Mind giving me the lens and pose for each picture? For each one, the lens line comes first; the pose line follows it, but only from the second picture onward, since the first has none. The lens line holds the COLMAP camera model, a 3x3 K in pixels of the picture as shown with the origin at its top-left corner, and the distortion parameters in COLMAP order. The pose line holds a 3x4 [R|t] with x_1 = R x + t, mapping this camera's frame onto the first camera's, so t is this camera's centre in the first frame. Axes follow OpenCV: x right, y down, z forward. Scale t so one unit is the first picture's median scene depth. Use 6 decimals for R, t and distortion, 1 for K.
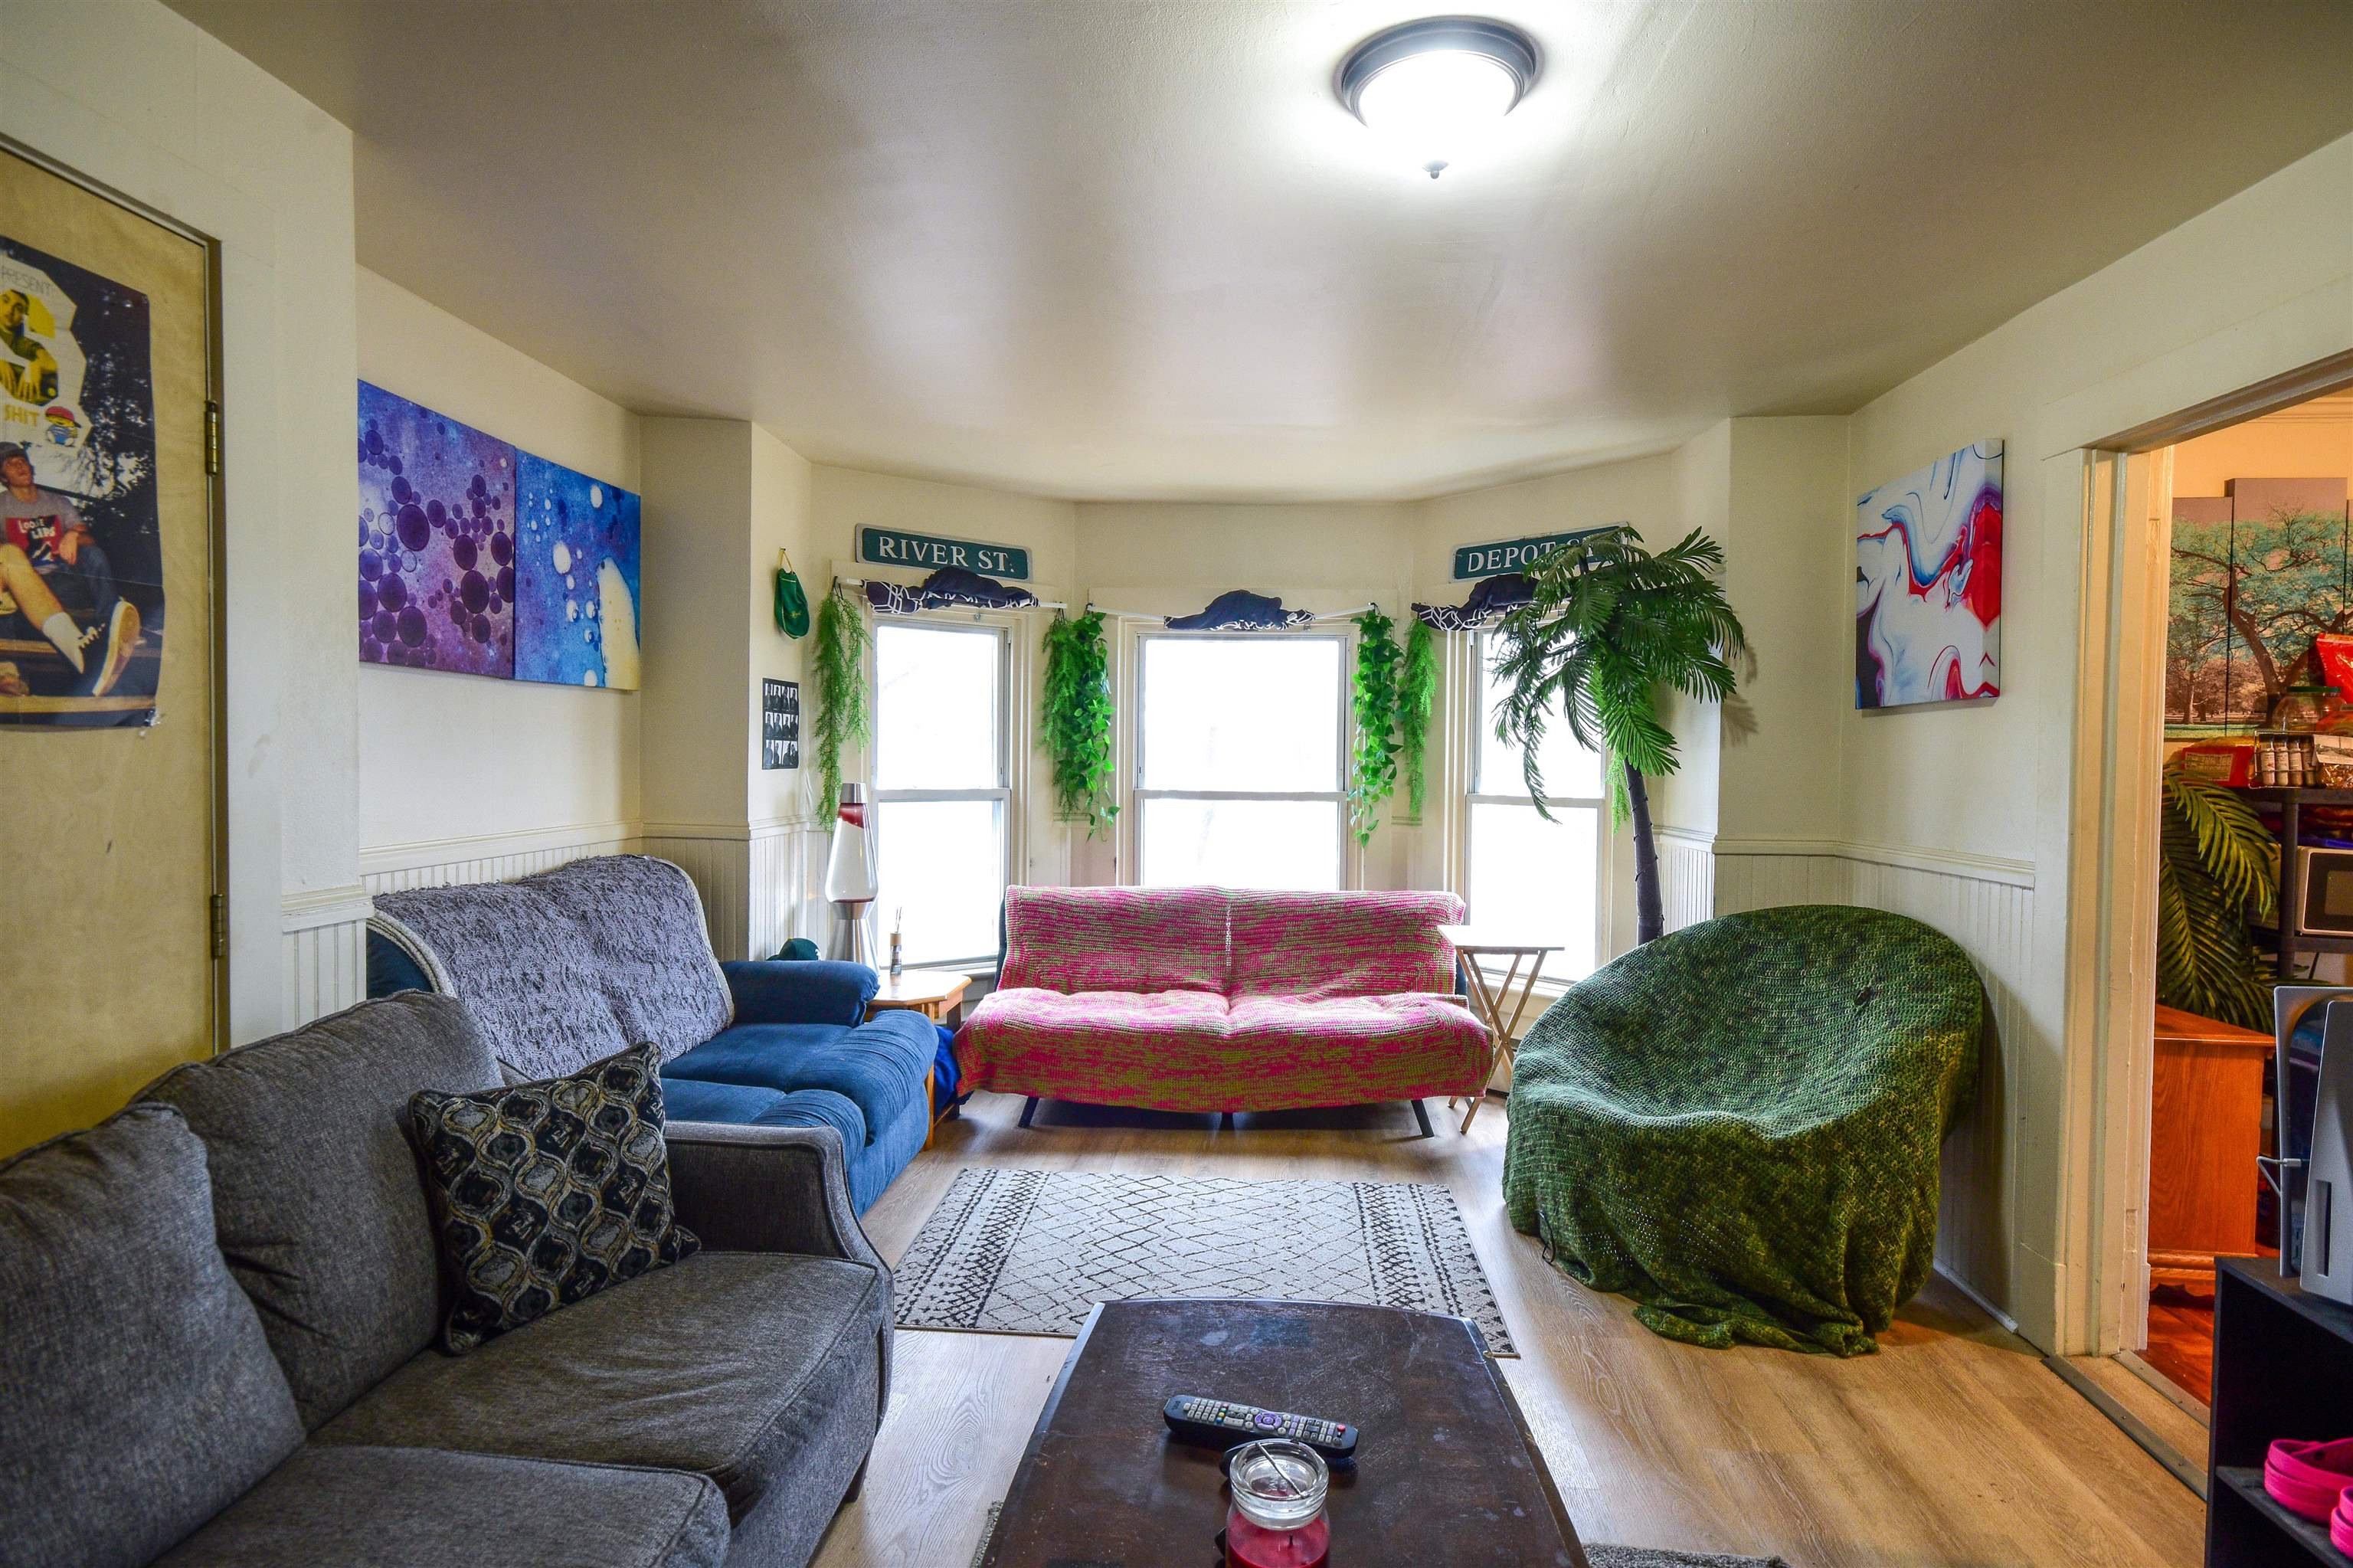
lens RADIAL K [[1164.9, 0, 1177.2], [0, 1164.9, 773.6], [0, 0, 1]] dist [0.019362, 0.000890]
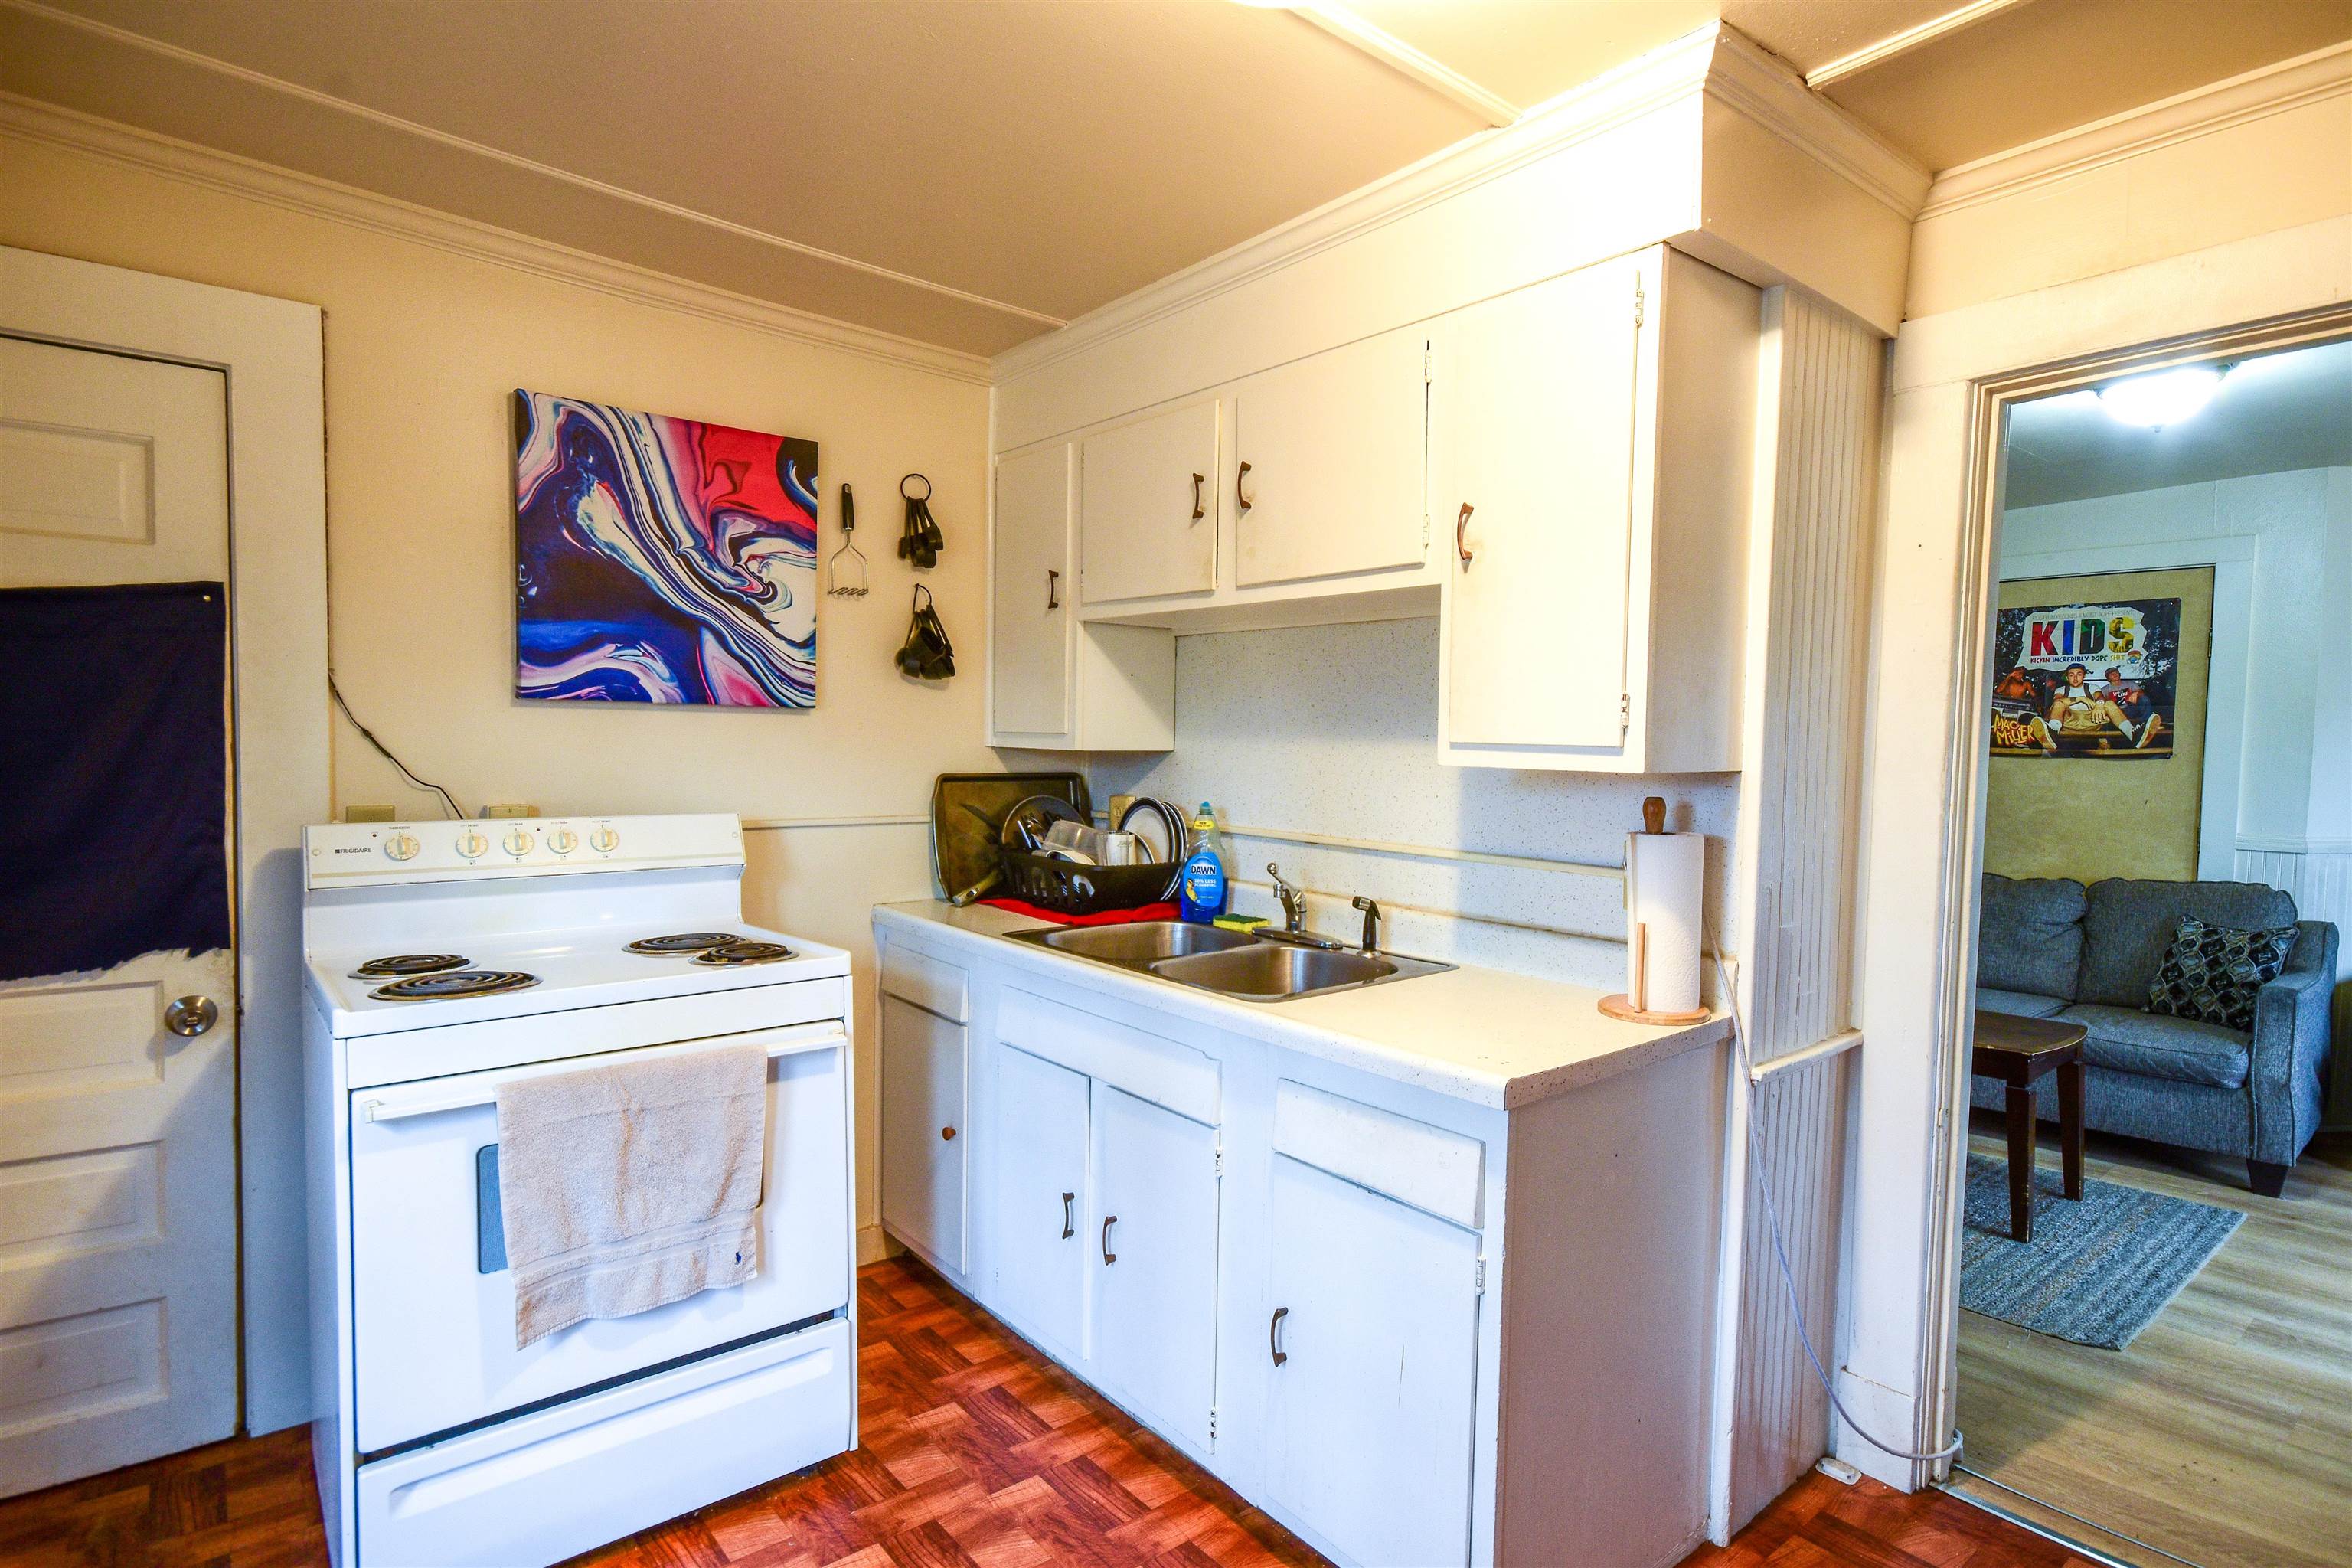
lens RADIAL K [[1164.4, 0, 1169.8], [0, 1164.4, 791.0], [0, 0, 1]] dist [0.019362, 0.000890]
pose [[-0.721322, 0.011467, -0.692505, 2.702317], [-0.035171, 0.997966, 0.053159, -0.031315], [0.691707, 0.062701, -0.719451, 1.411878]]
